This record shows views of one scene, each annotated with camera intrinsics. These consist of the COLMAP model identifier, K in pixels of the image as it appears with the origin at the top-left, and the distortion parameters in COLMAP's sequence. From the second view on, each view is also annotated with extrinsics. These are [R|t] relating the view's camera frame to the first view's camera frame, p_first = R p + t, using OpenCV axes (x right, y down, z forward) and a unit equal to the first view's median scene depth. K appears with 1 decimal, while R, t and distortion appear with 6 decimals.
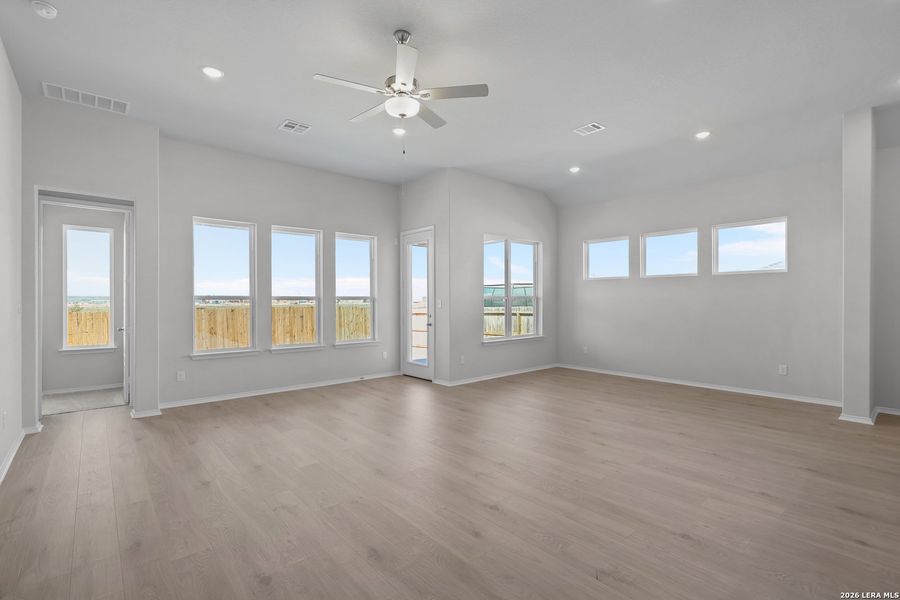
lens RADIAL K [[416.7, 0, 450.2], [0, 416.7, 301.8], [0, 0, 1]] dist [-0.000804, 0.000614]
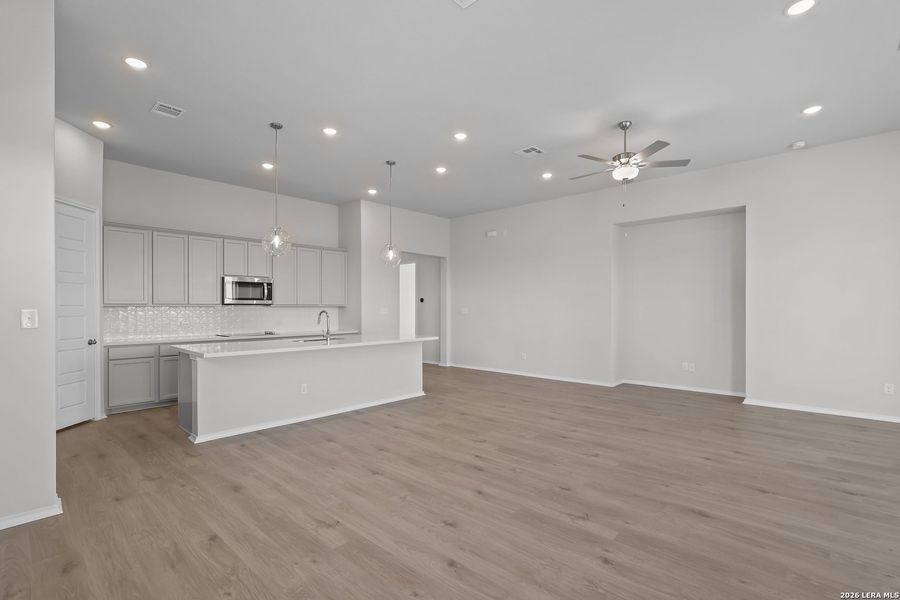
lens RADIAL K [[416.7, 0, 450.2], [0, 416.7, 301.8], [0, 0, 1]] dist [-0.000804, 0.000614]
pose [[-0.993736, 0.003633, -0.111692, 0.301681], [0.004879, 0.999929, -0.010893, -0.005665], [0.111644, -0.011370, -0.993683, 1.103702]]
